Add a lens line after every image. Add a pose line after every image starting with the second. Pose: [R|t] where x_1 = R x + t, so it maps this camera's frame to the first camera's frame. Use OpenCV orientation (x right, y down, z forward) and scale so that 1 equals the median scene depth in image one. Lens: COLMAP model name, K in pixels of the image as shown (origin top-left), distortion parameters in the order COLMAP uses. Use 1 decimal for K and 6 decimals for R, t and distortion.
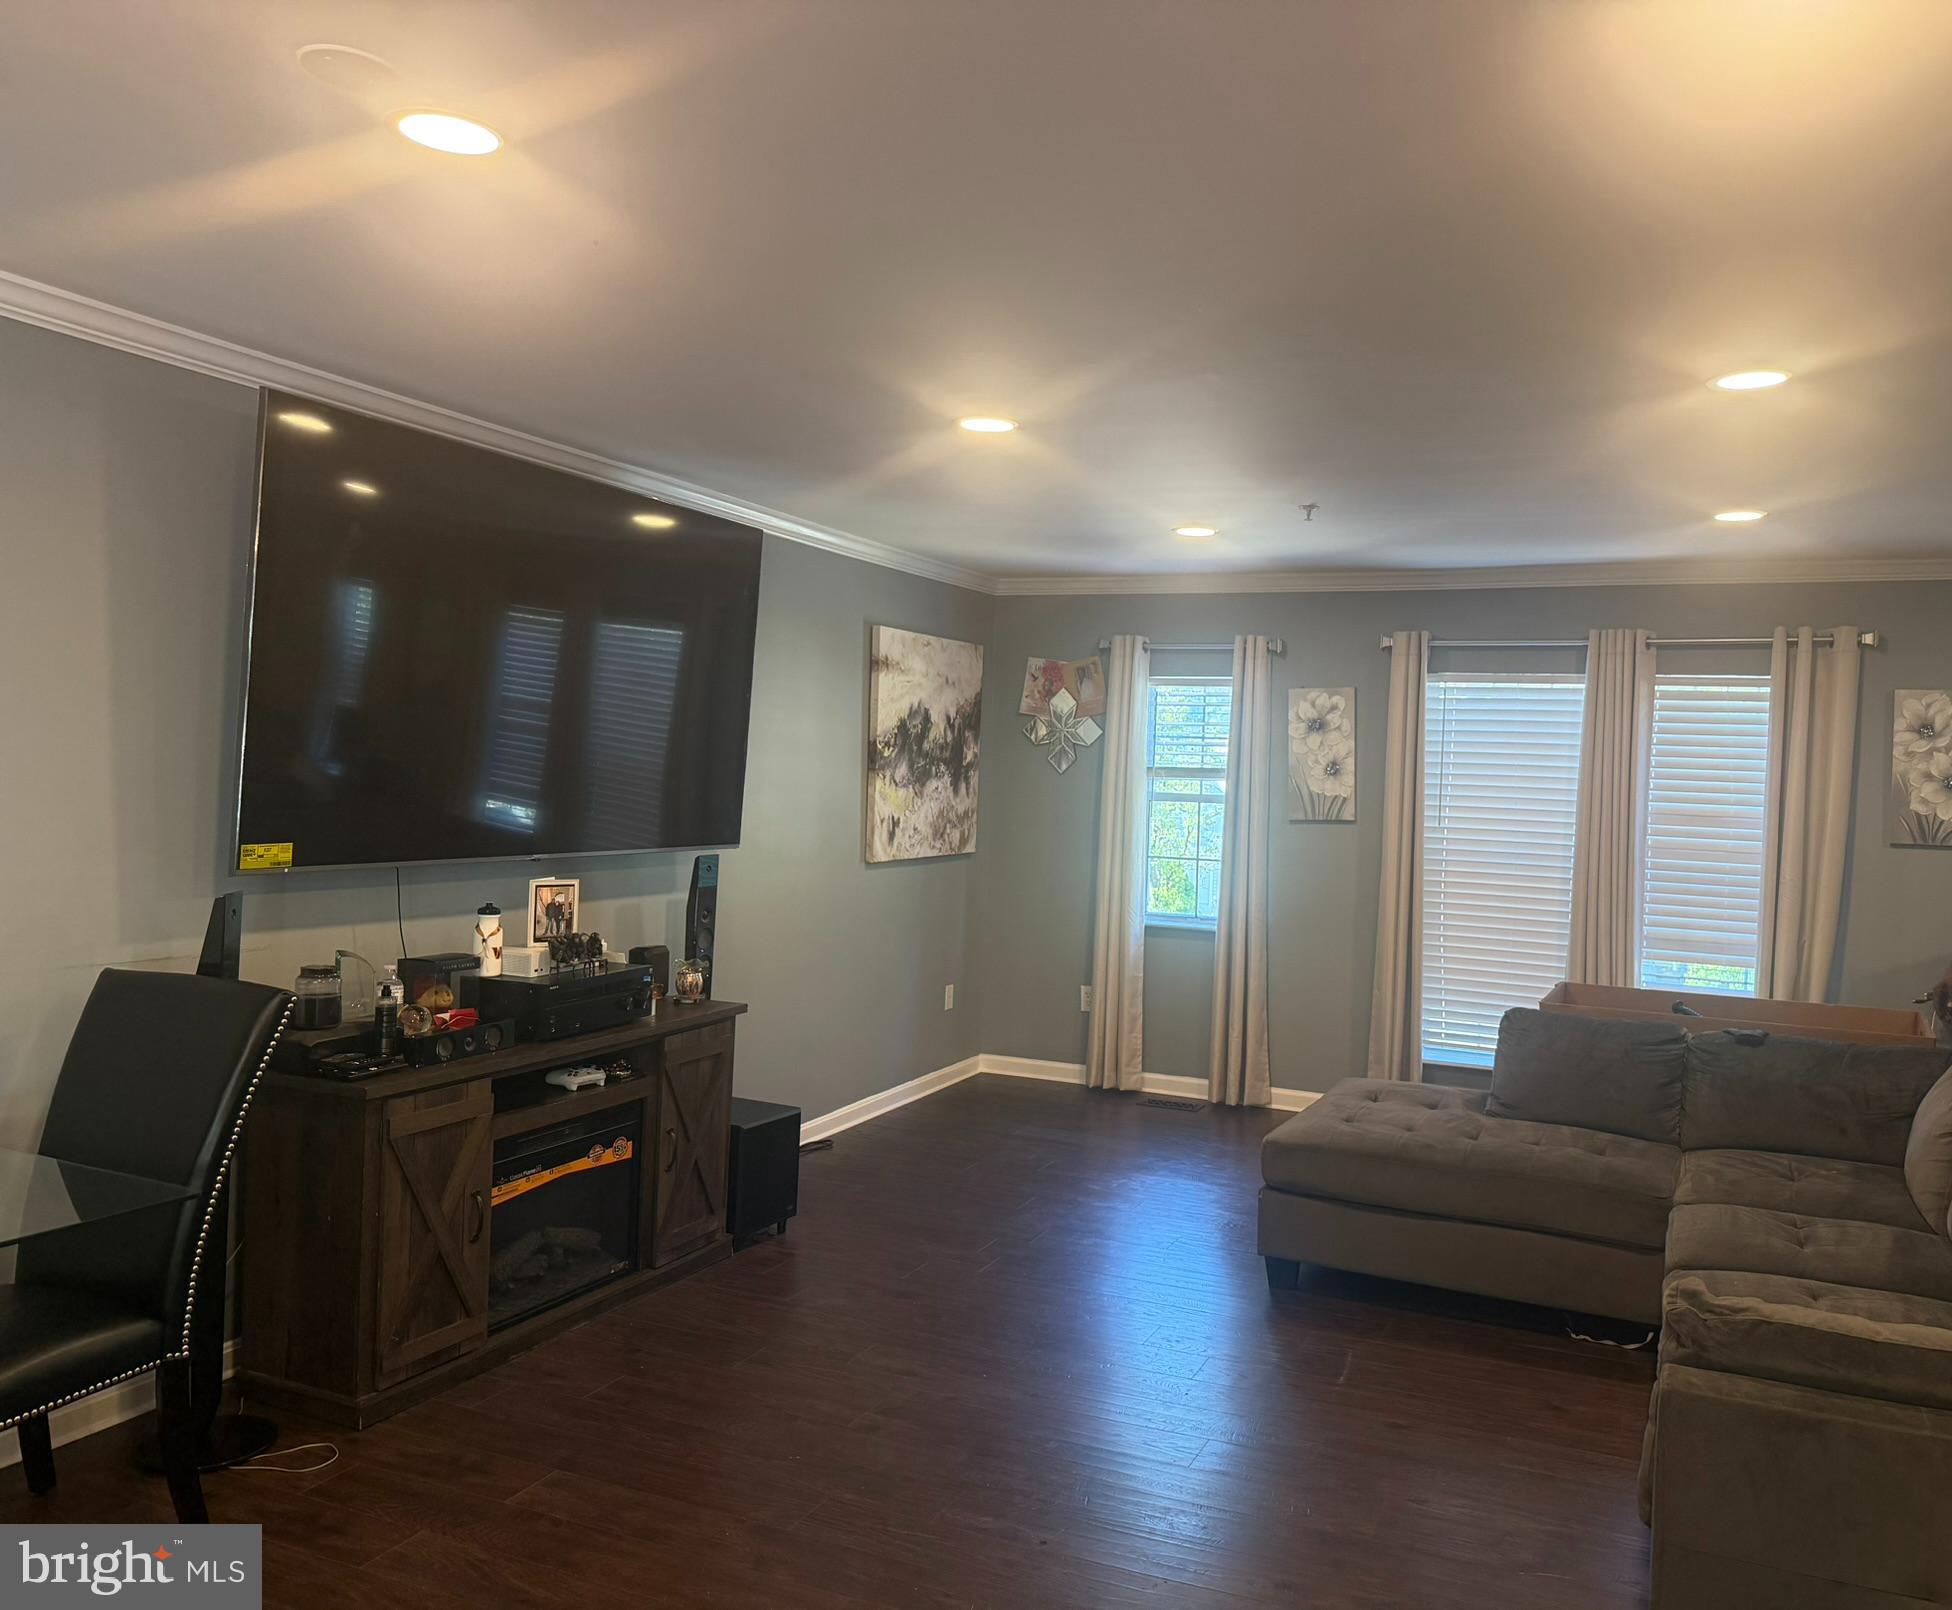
lens RADIAL K [[1474.7, 0, 1067.9], [0, 1474.7, 799.0], [0, 0, 1]] dist [0.002743, -0.043773]
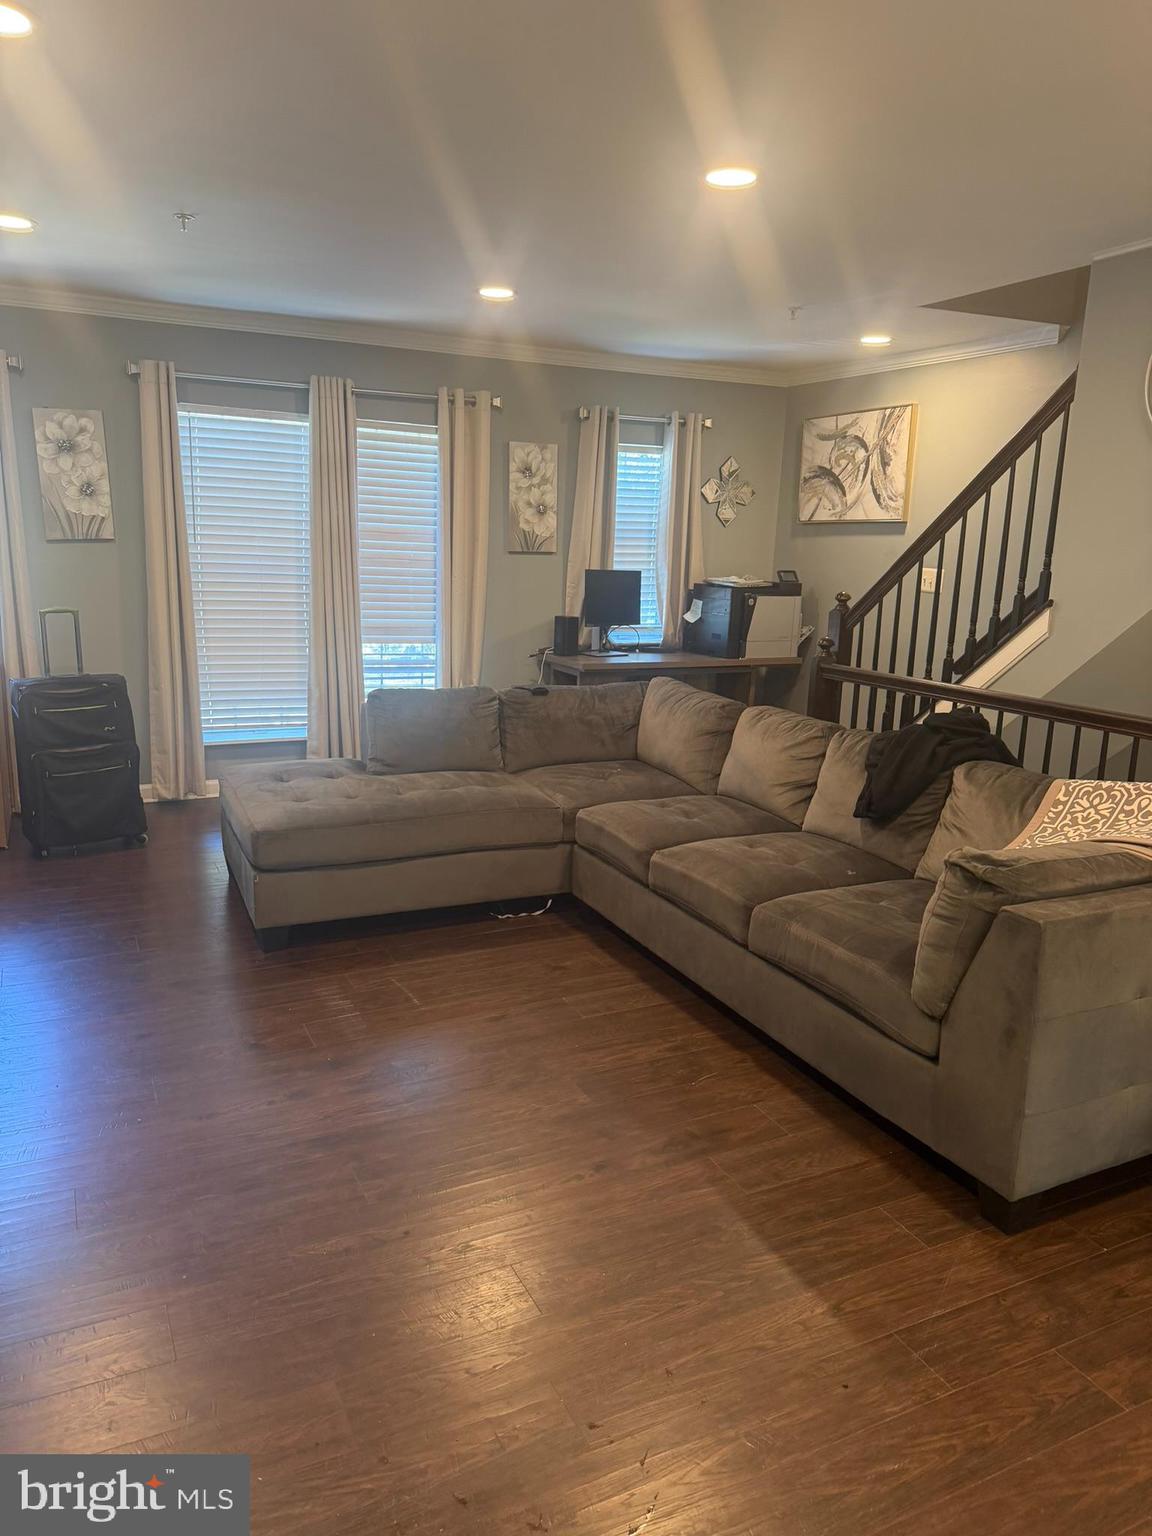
lens RADIAL K [[1039.5, 0, 578.8], [0, 1039.5, 789.5], [0, 0, 1]] dist [0.092556, -0.139380]
pose [[0.658628, -0.188226, 0.728547, -0.200795], [0.005713, 0.969432, 0.245295, 0.005105], [-0.752447, -0.157396, 0.639570, 0.223462]]
